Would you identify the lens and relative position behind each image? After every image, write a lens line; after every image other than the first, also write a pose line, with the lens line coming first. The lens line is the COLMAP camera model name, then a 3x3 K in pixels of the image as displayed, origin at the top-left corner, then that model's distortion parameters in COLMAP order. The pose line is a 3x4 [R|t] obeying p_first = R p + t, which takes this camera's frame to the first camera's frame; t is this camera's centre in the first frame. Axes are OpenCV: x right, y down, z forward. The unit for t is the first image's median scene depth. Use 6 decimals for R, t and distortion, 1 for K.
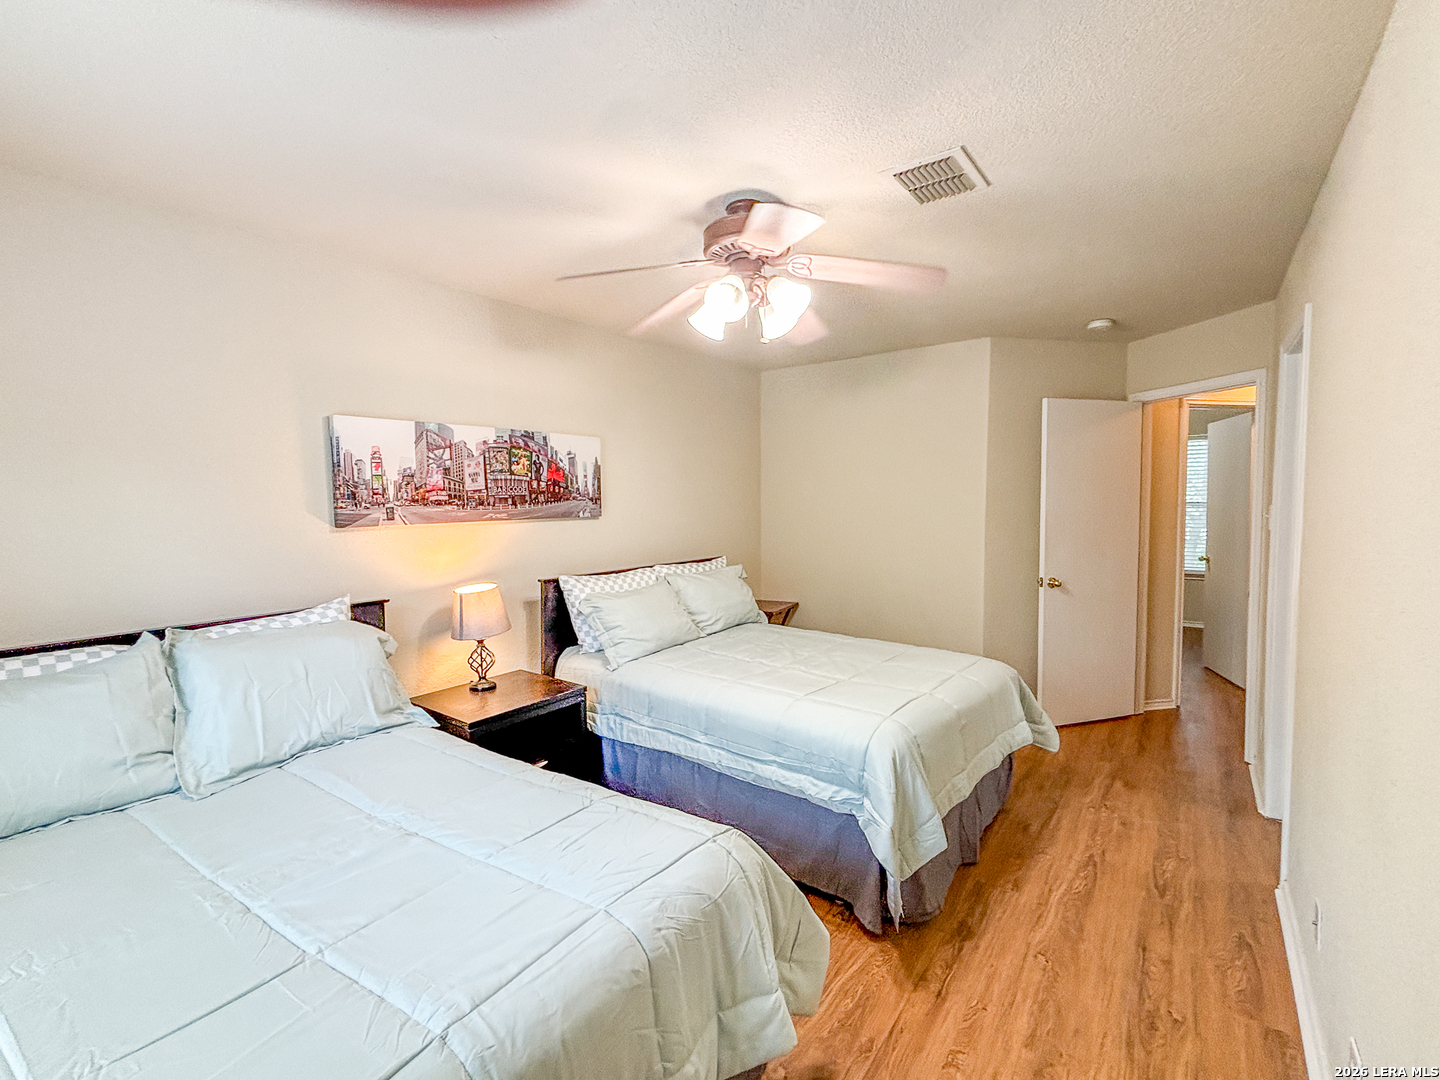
lens RADIAL K [[654.1, 0, 722.2], [0, 654.1, 534.3], [0, 0, 1]] dist [0.001414, -0.000048]
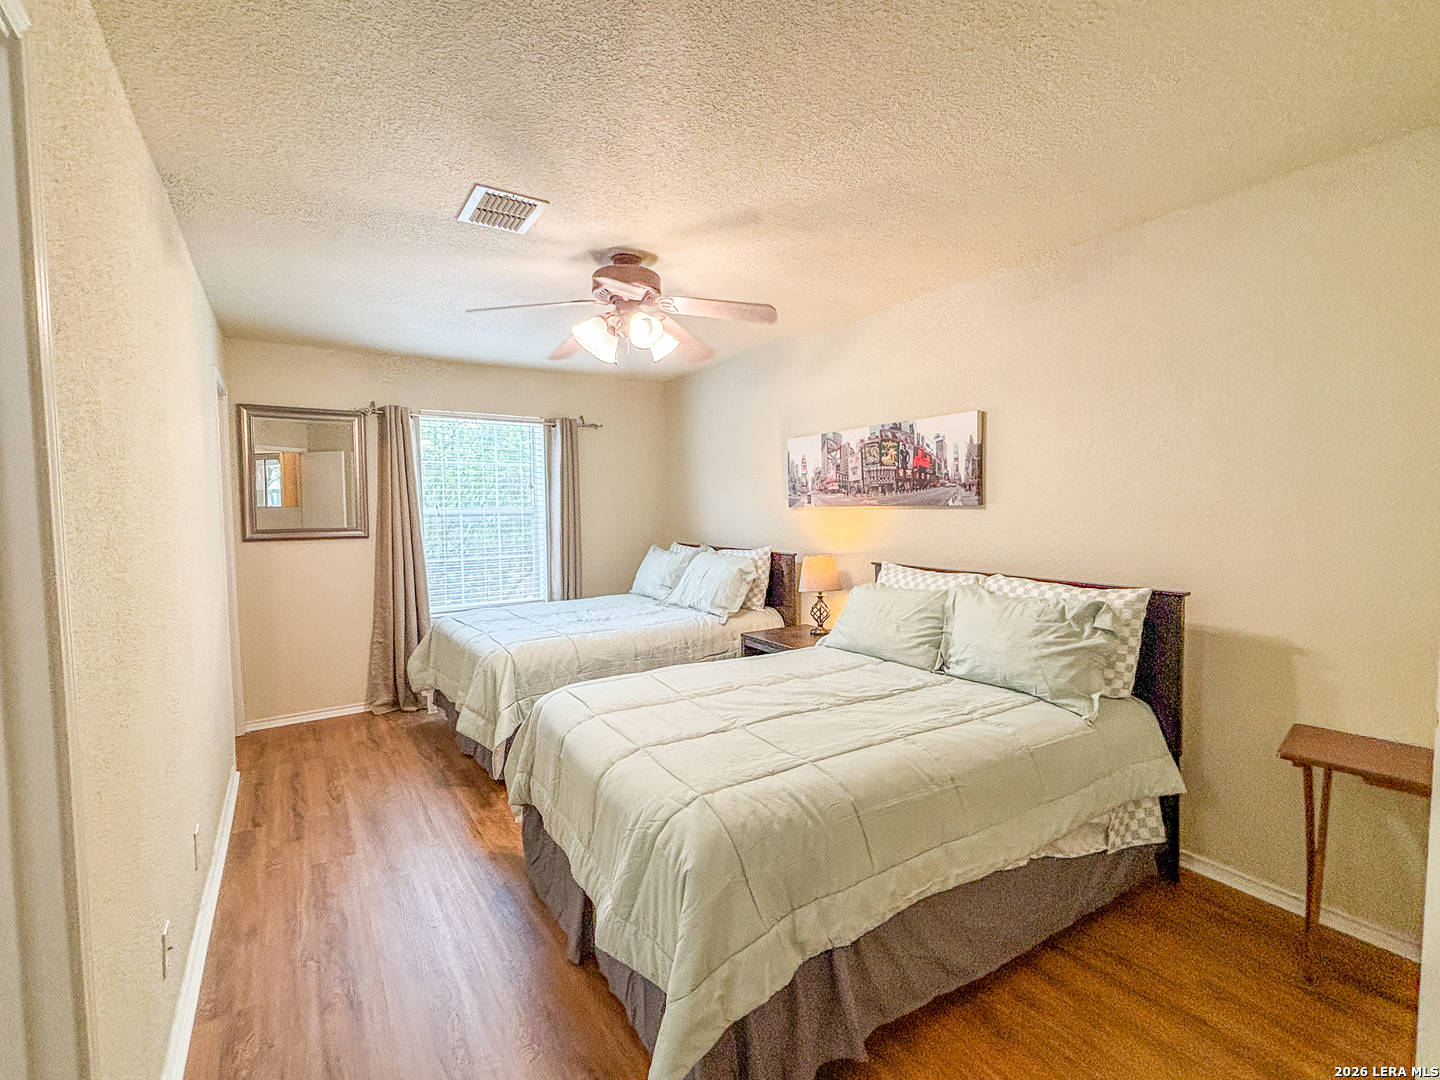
lens RADIAL K [[654.1, 0, 722.2], [0, 654.1, 534.3], [0, 0, 1]] dist [0.001414, -0.000048]
pose [[-0.355734, 0.061349, -0.932571, 0.821494], [-0.031726, 0.996475, 0.077655, -0.052020], [0.934048, 0.057212, -0.352534, 1.144239]]
